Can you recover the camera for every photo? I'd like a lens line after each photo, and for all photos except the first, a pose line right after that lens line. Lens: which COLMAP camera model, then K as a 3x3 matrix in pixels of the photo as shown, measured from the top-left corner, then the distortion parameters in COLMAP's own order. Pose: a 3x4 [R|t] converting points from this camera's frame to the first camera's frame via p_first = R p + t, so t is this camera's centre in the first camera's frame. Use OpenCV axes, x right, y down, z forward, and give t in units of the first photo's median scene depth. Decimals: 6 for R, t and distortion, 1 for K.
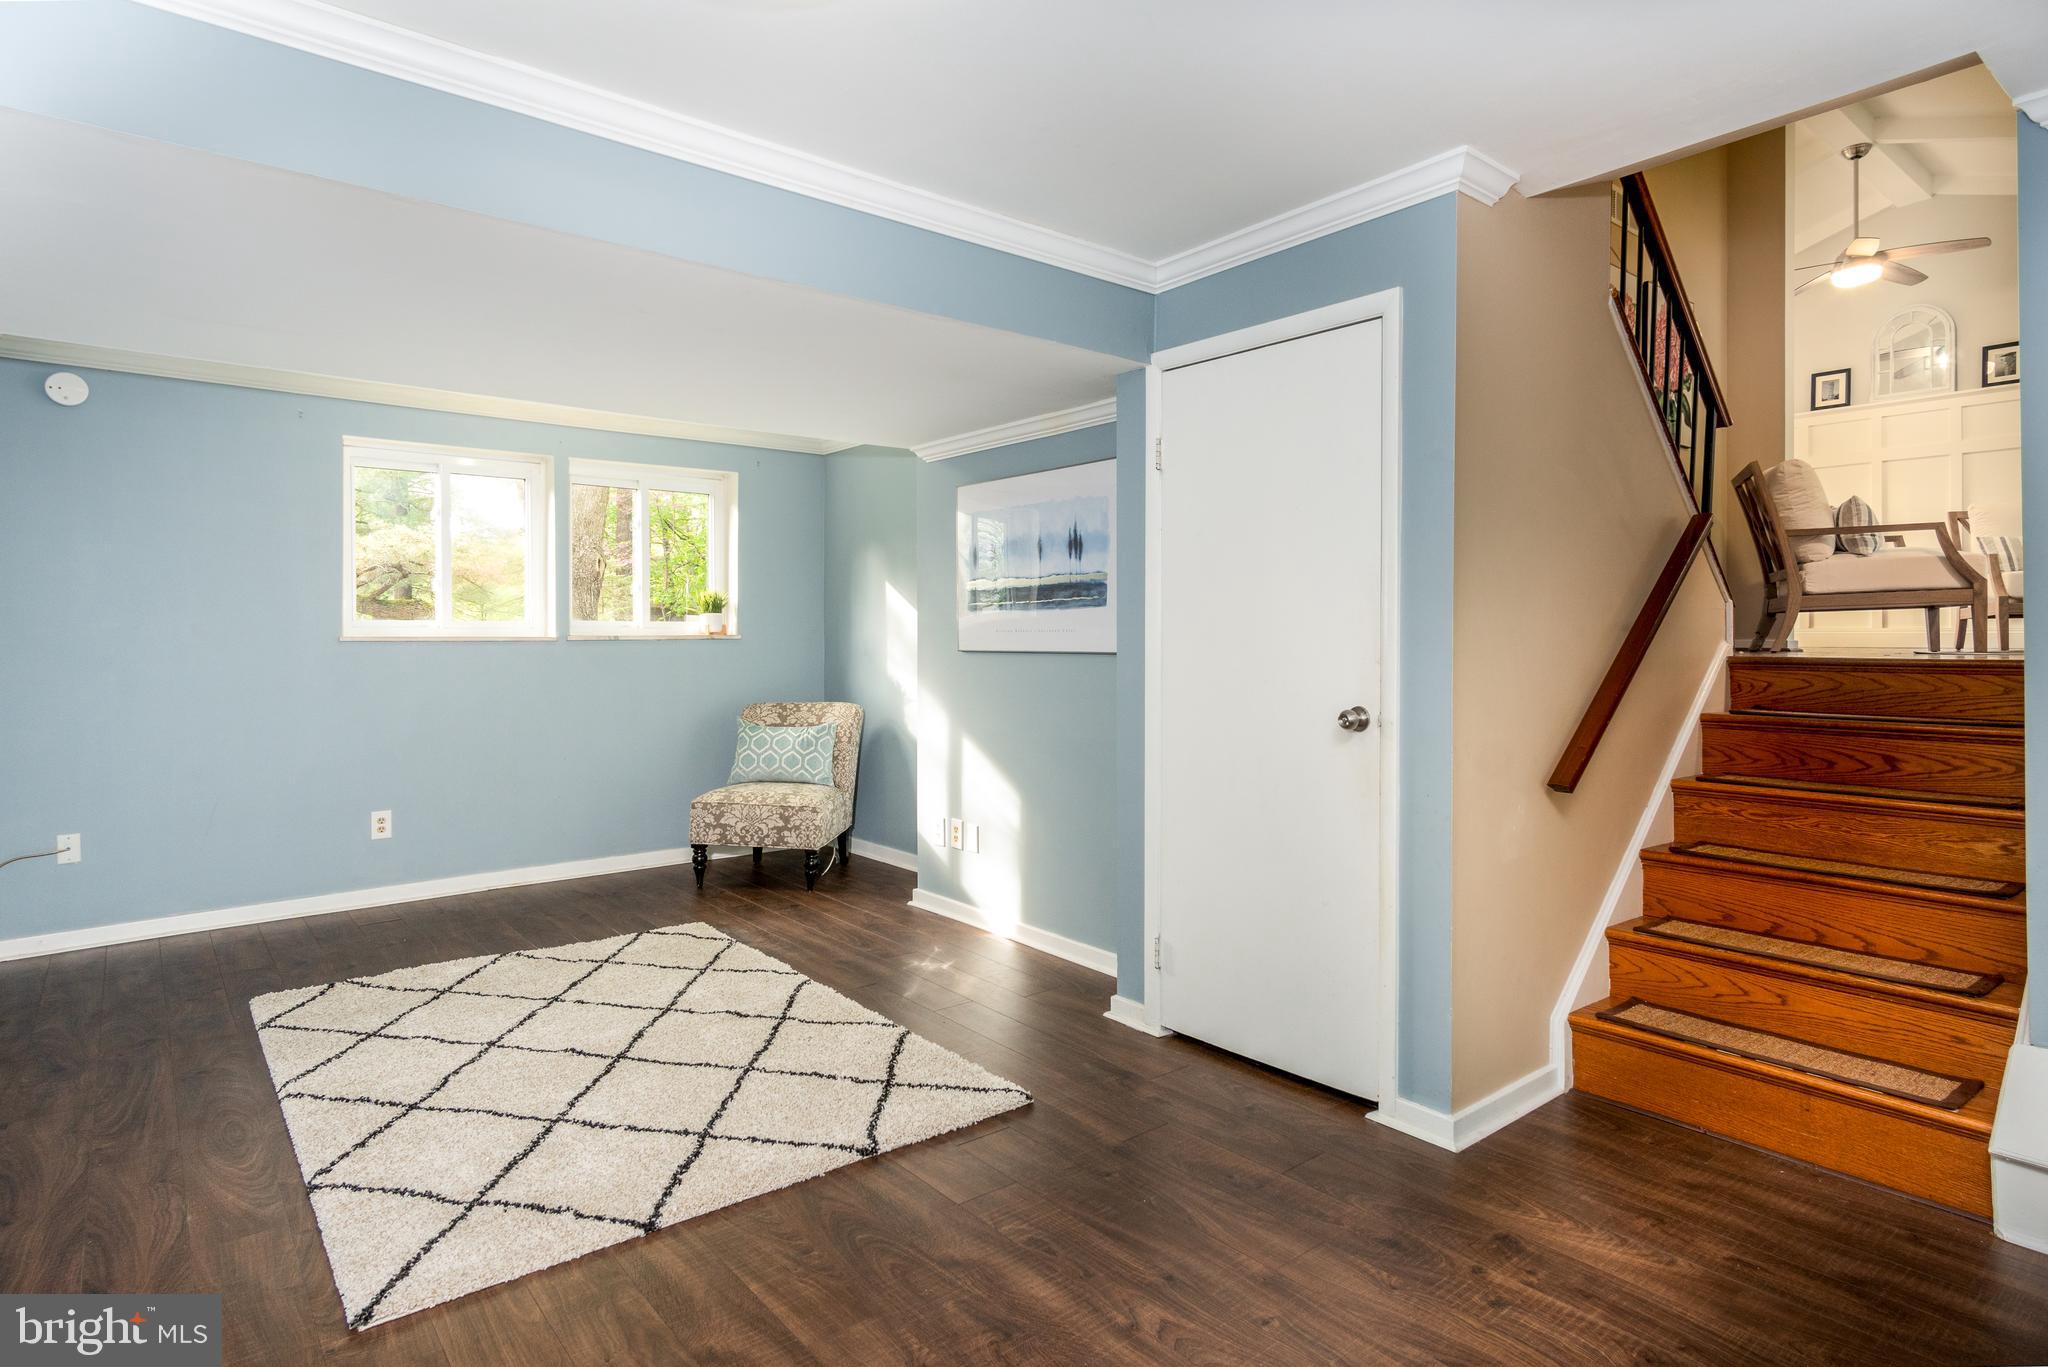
lens RADIAL K [[1091.6, 0, 1014.7], [0, 1091.6, 634.3], [0, 0, 1]] dist [0.004560, 0.000745]
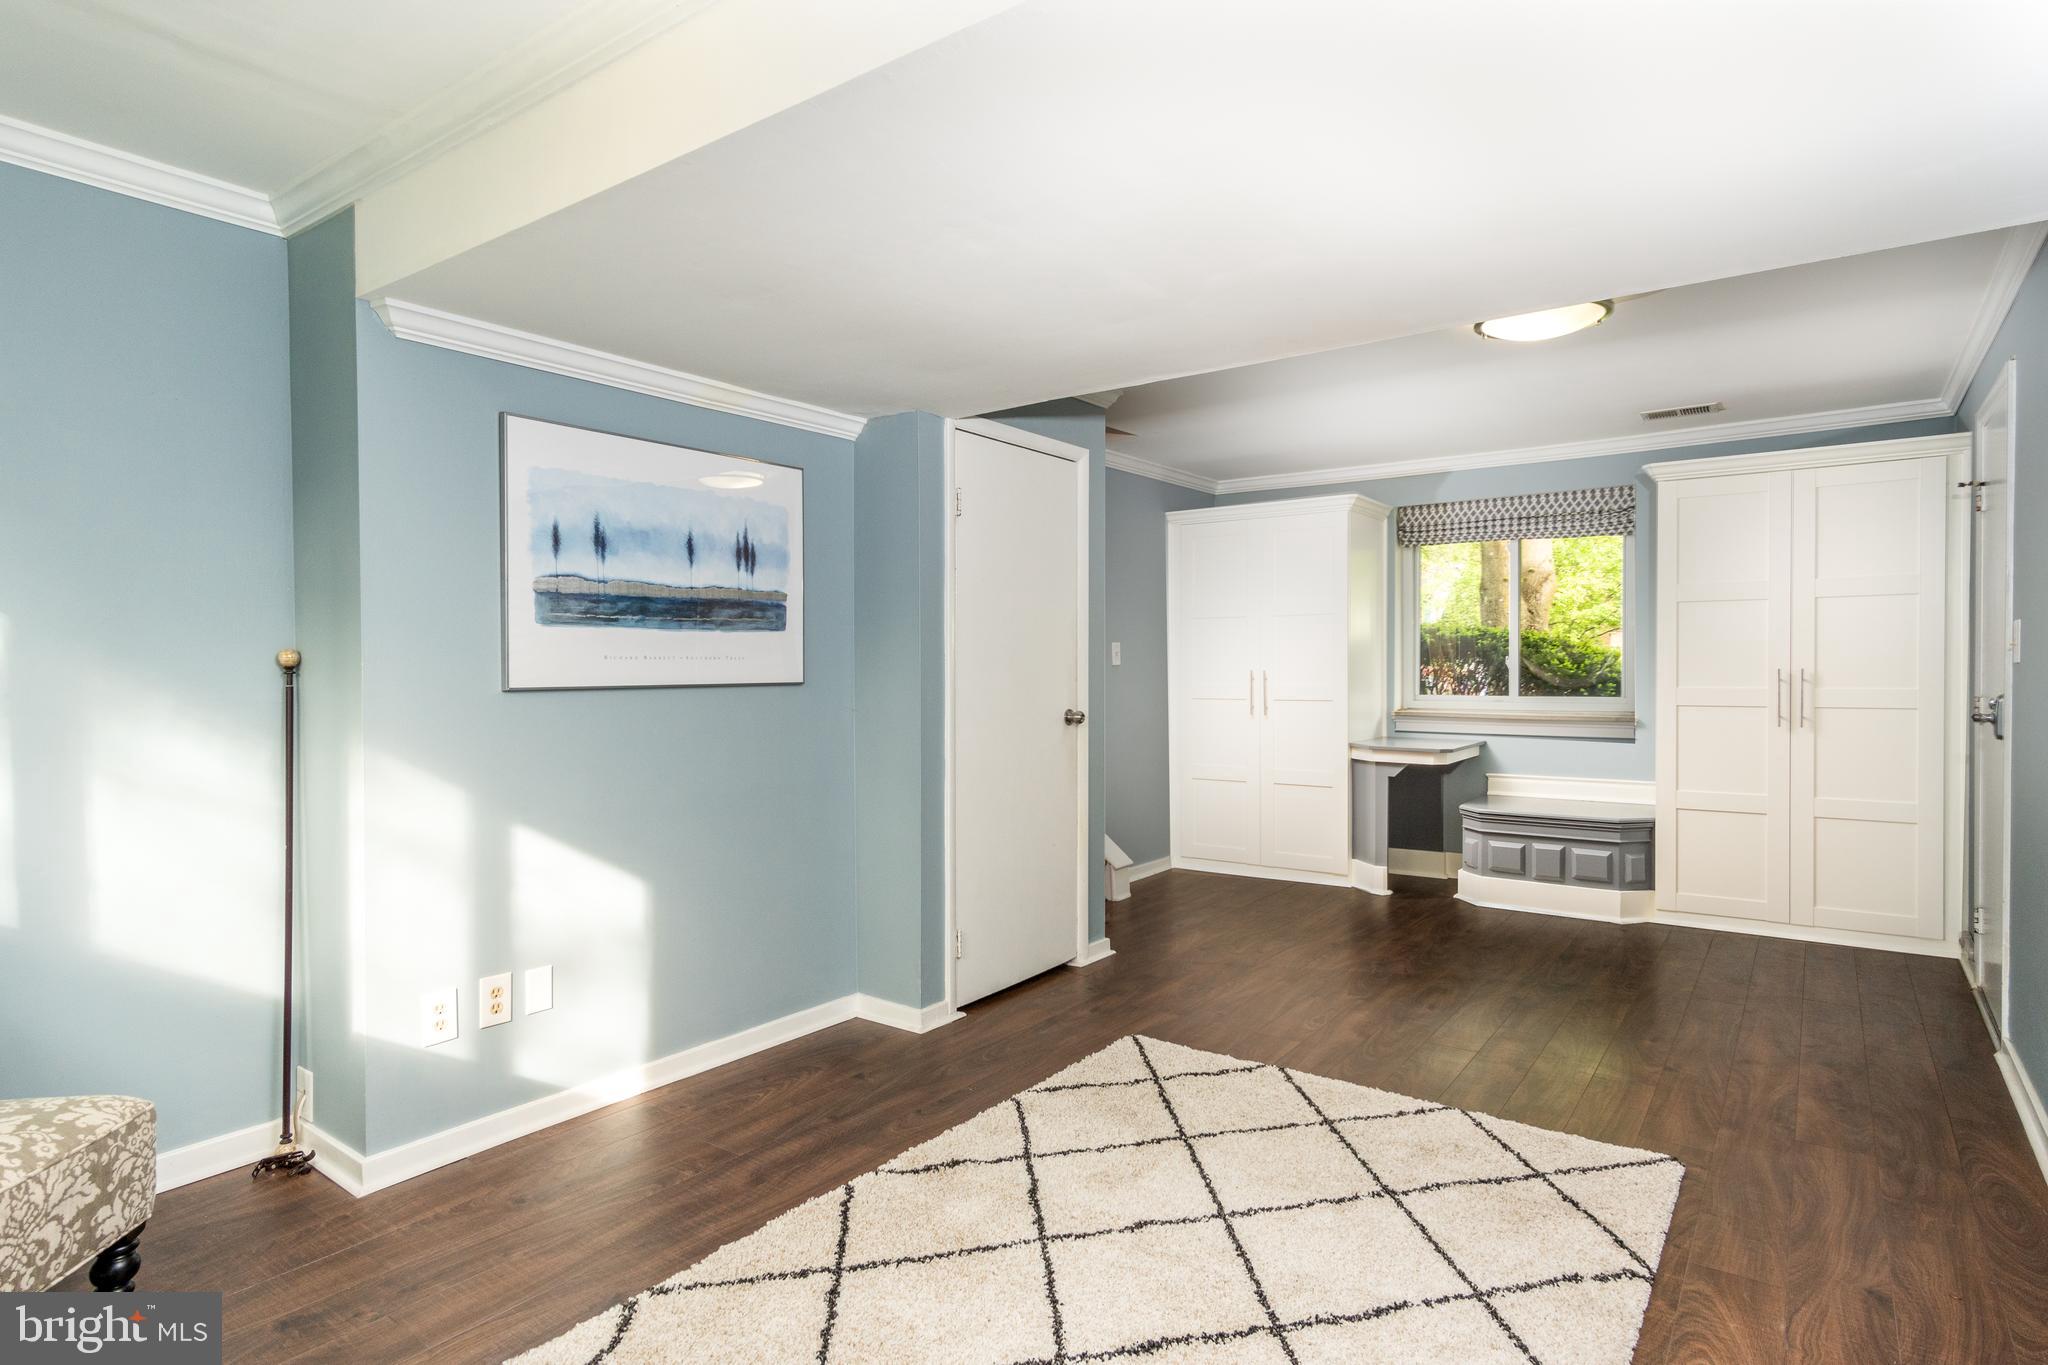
lens RADIAL K [[1091.6, 0, 1023.2], [0, 1091.6, 678.4], [0, 0, 1]] dist [0.004560, 0.000745]
pose [[-0.255236, -0.008736, 0.966839, -0.815907], [0.005347, 0.999931, 0.010447, 0.004862], [-0.966864, 0.007836, -0.255172, 1.023192]]
